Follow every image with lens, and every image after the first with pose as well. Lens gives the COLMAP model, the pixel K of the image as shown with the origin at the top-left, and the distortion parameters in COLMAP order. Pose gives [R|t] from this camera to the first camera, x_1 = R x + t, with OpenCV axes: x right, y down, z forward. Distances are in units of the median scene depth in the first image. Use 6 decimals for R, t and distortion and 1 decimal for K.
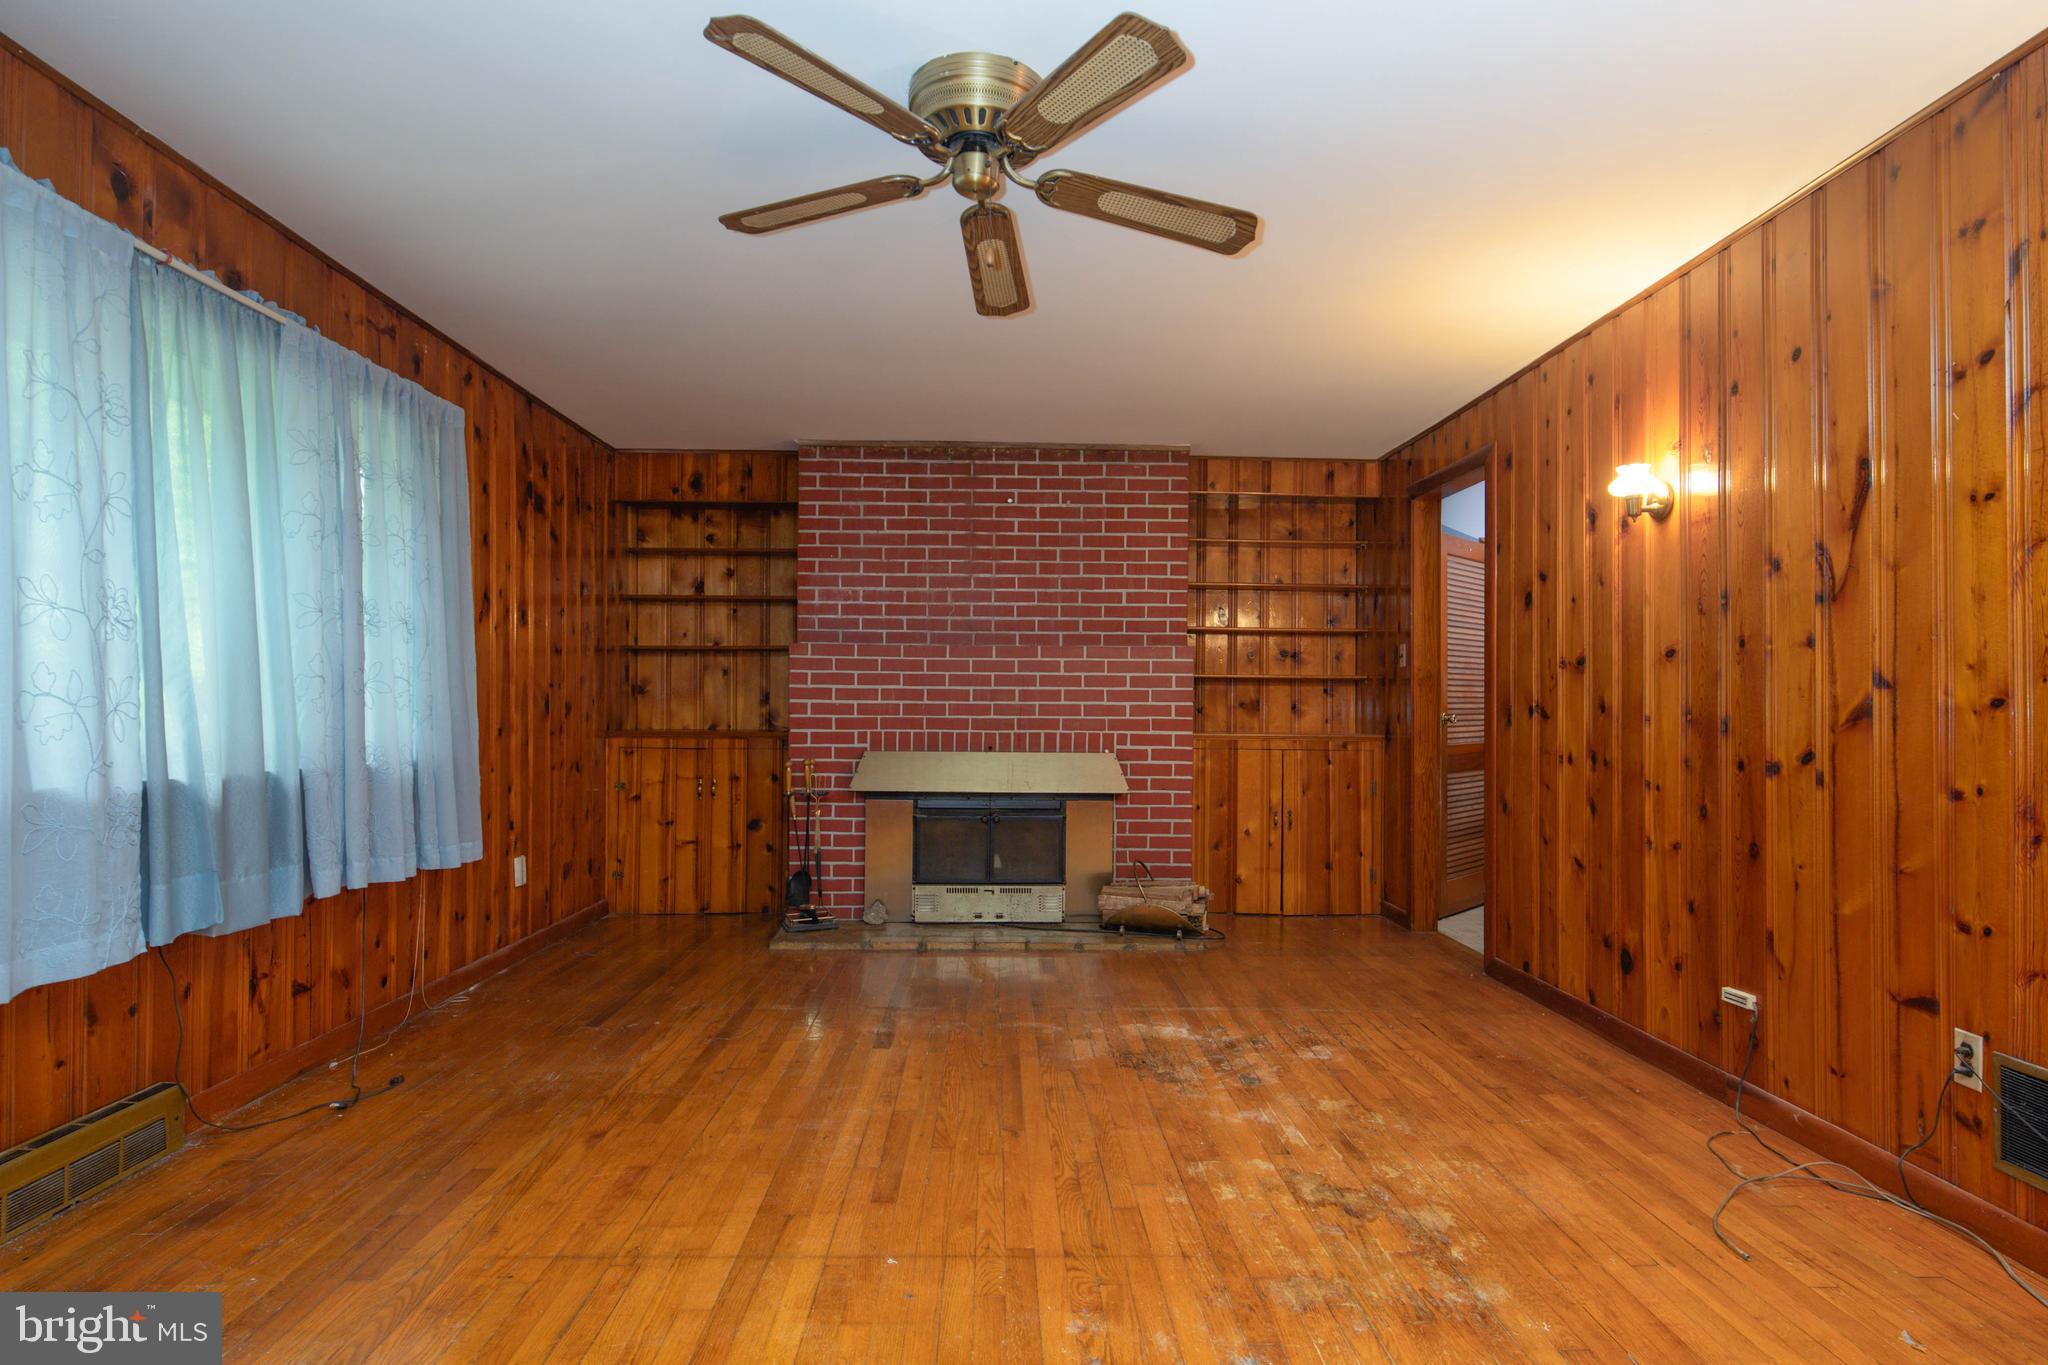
lens RADIAL K [[1174.7, 0, 1028.7], [0, 1174.7, 680.9], [0, 0, 1]] dist [0.008200, -0.005278]
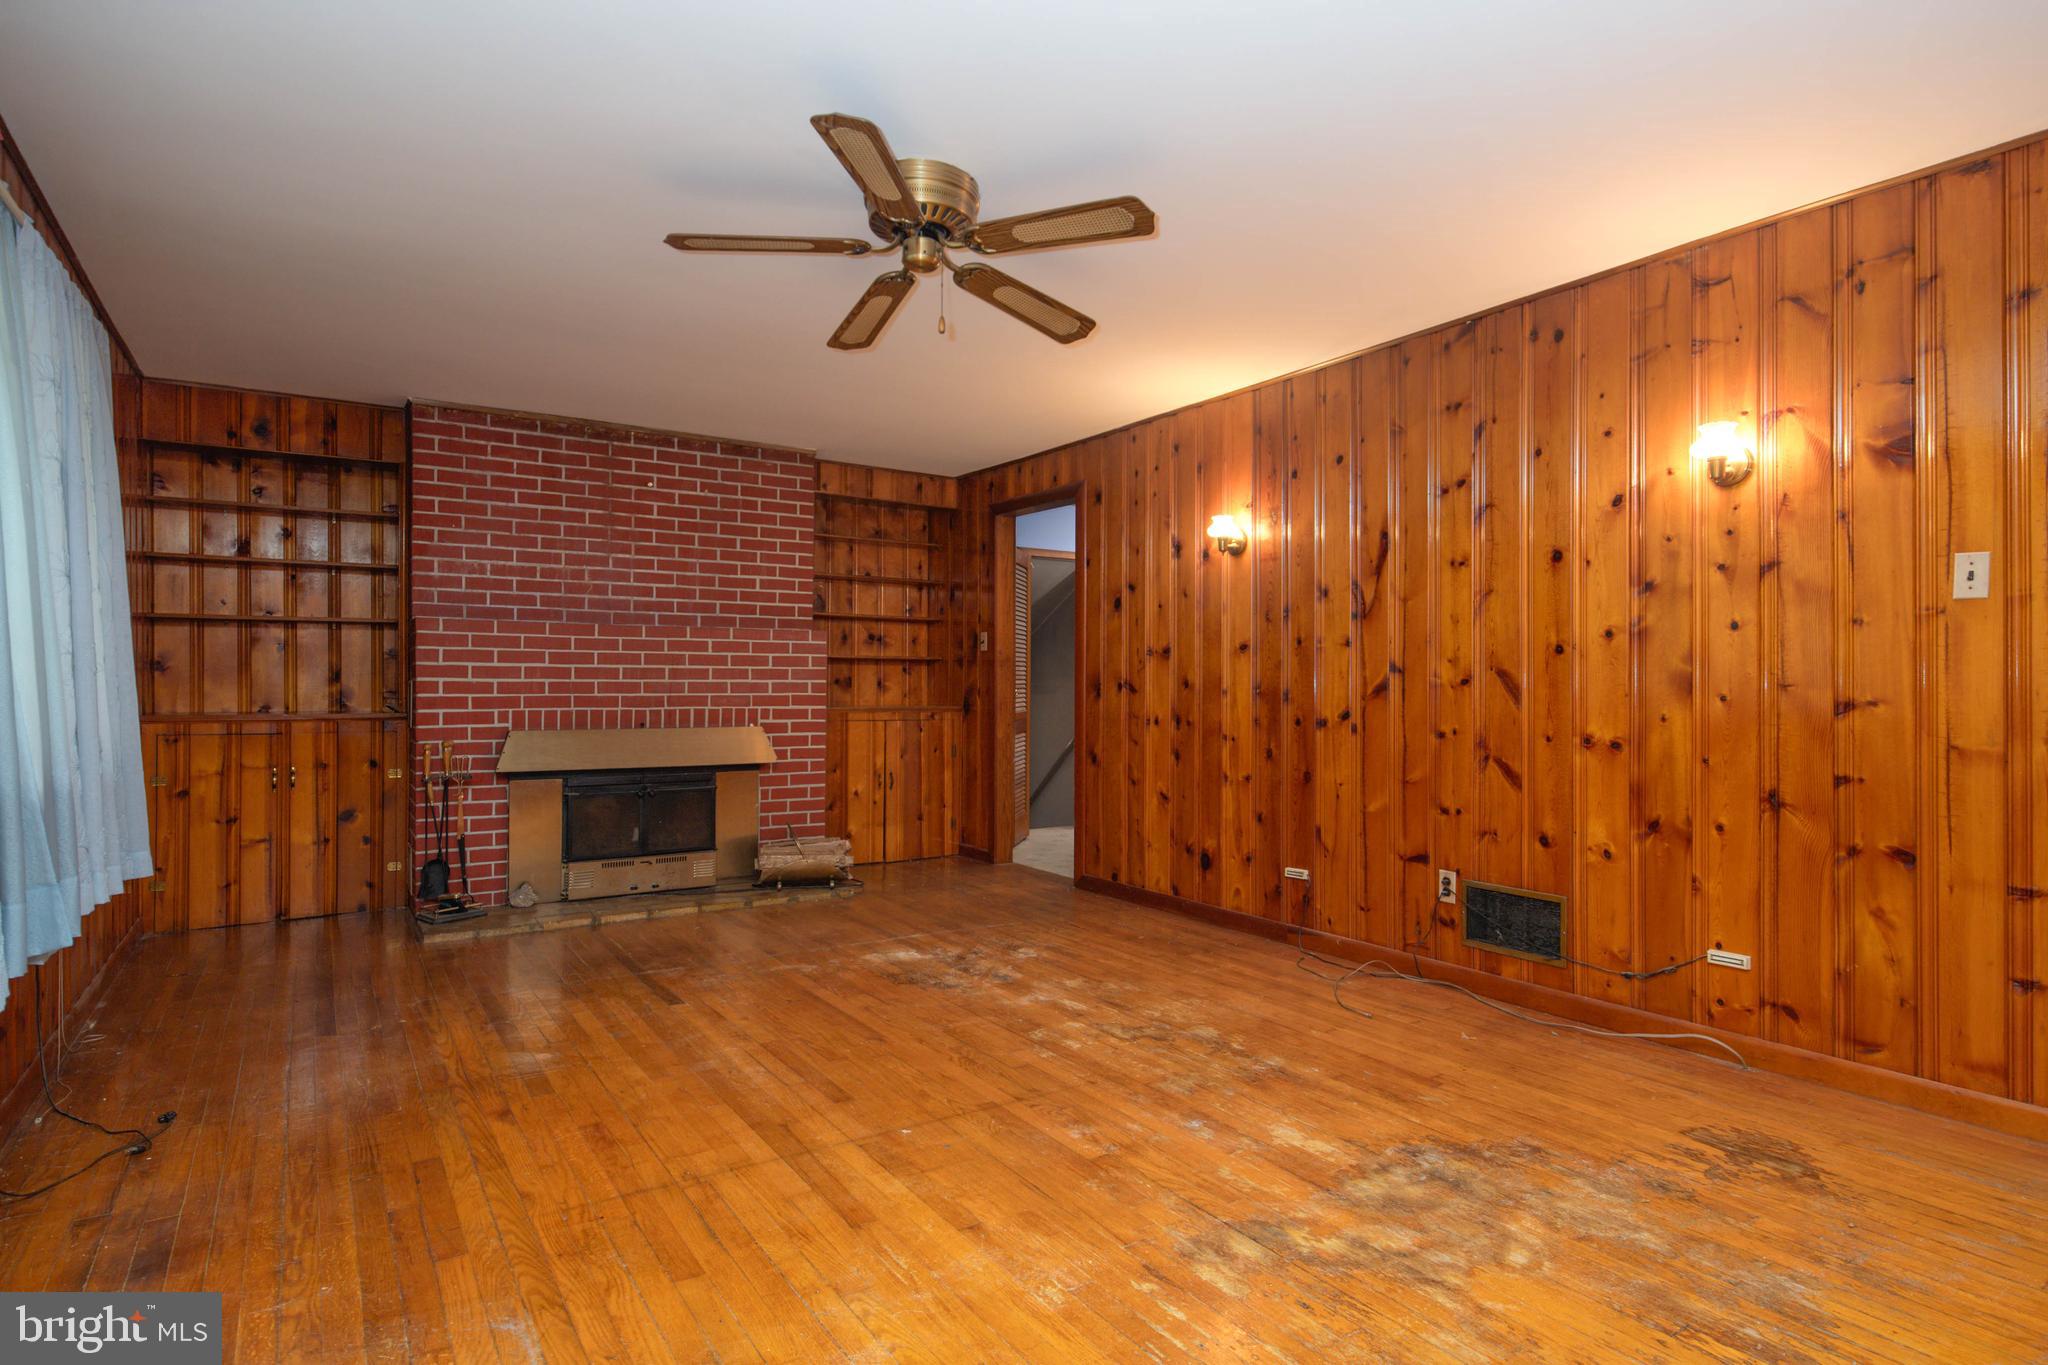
lens RADIAL K [[1126.0, 0, 1083.9], [0, 1126.0, 676.9], [0, 0, 1]] dist [0.004100, -0.005167]
pose [[0.833429, -0.000281, 0.552626, -0.438572], [-0.009778, 0.999836, 0.015255, -0.006385], [-0.552539, -0.018118, 0.833290, -0.065343]]
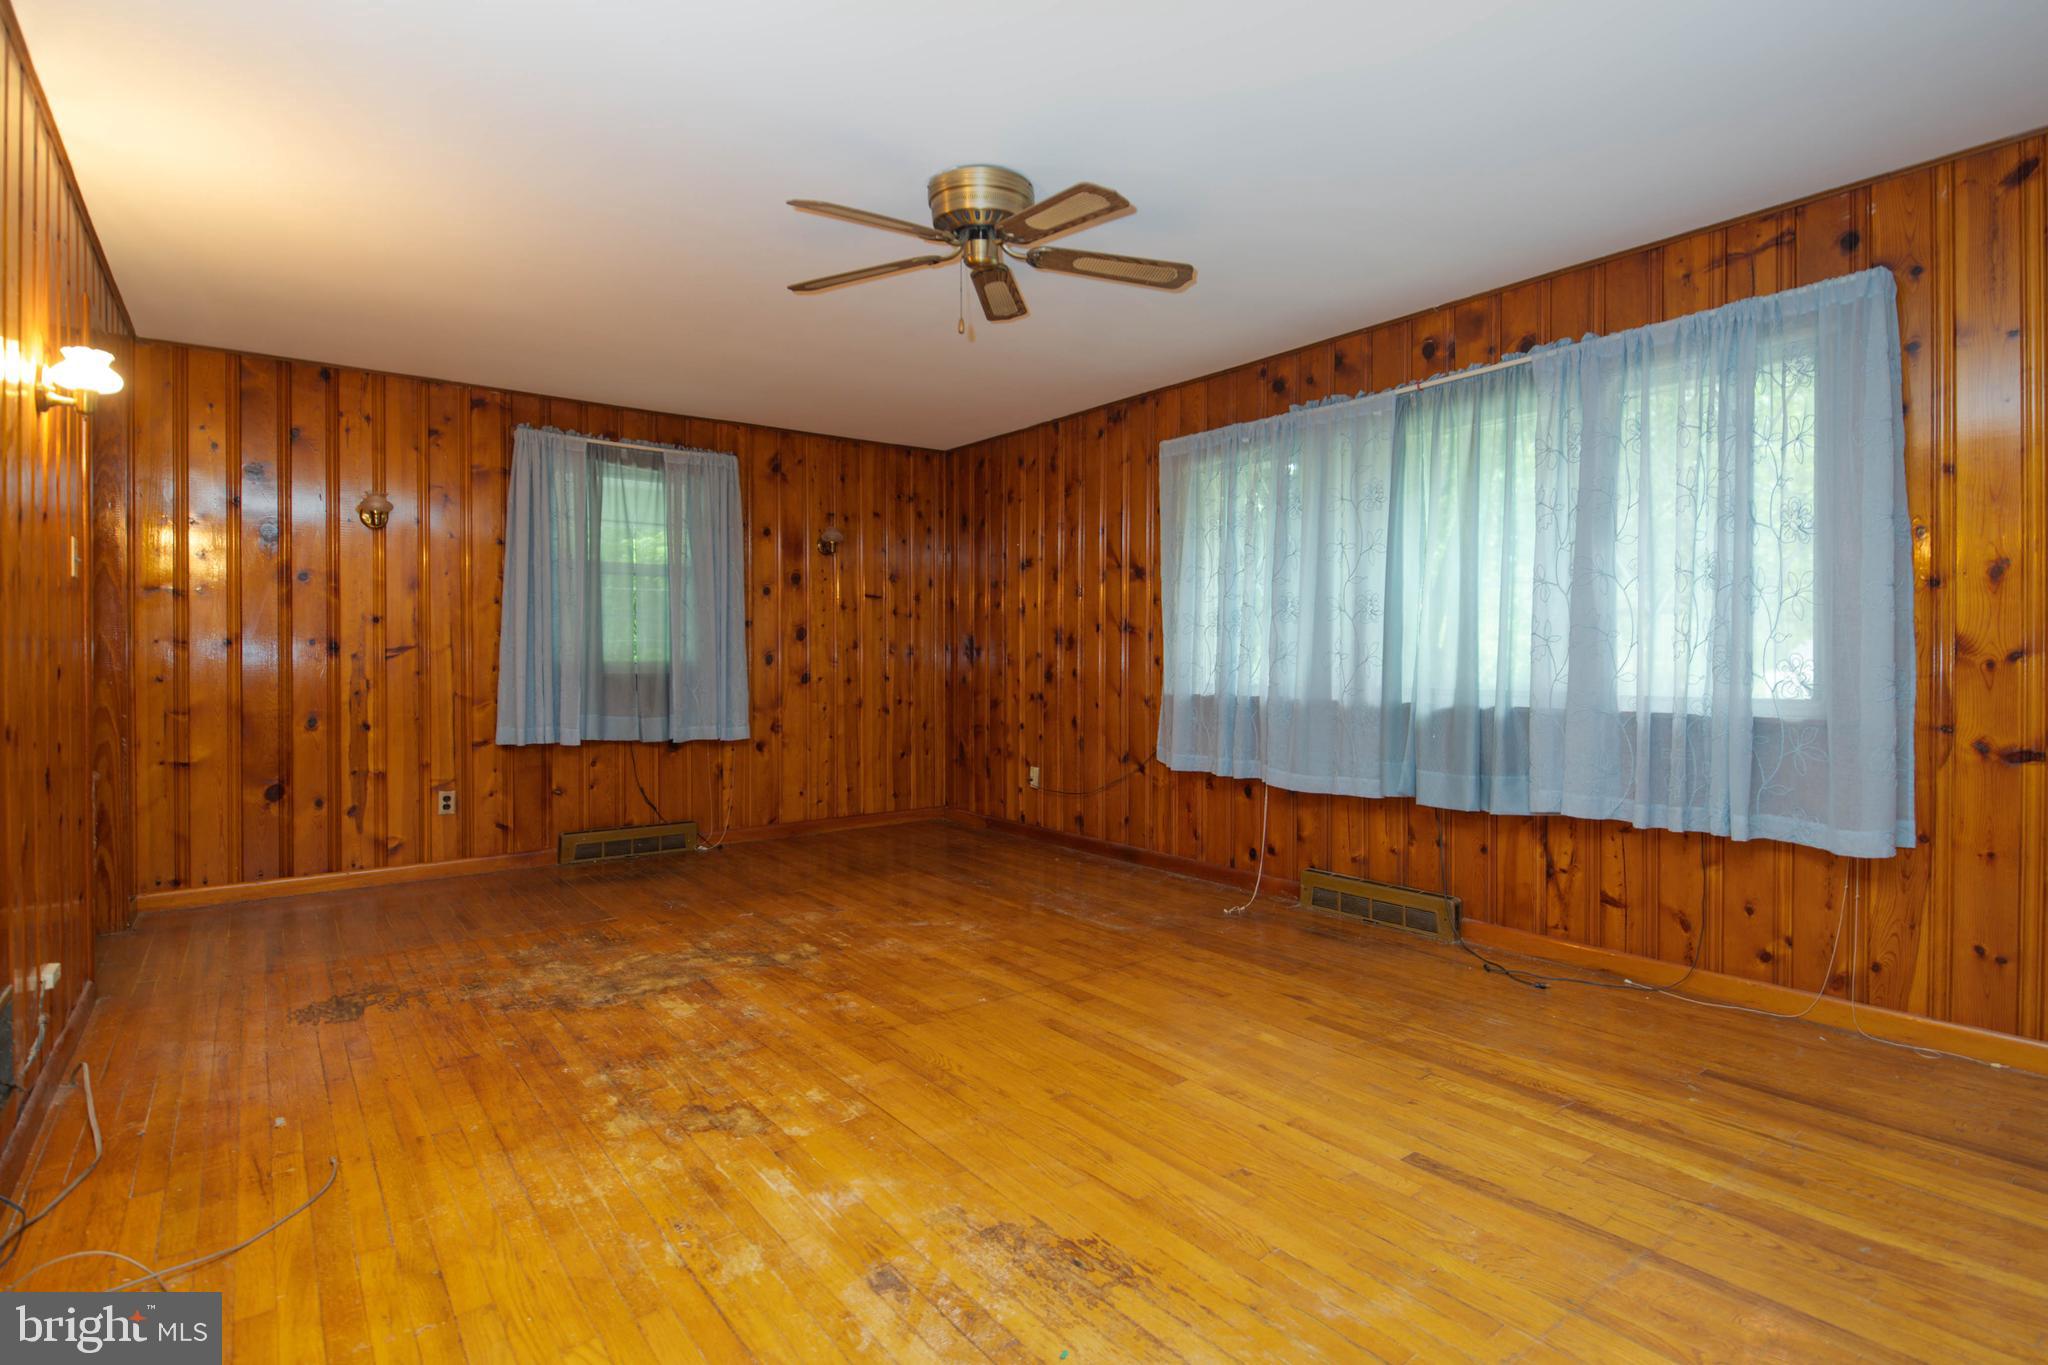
lens RADIAL K [[1025.1, 0, 1023.8], [0, 1025.1, 685.4], [0, 0, 1]] dist [0.003751, -0.000153]
pose [[-0.825194, 0.010085, -0.564760, 0.446262], [0.011224, 0.999936, 0.001455, 0.041549], [0.564738, -0.005138, -0.825254, 1.555967]]
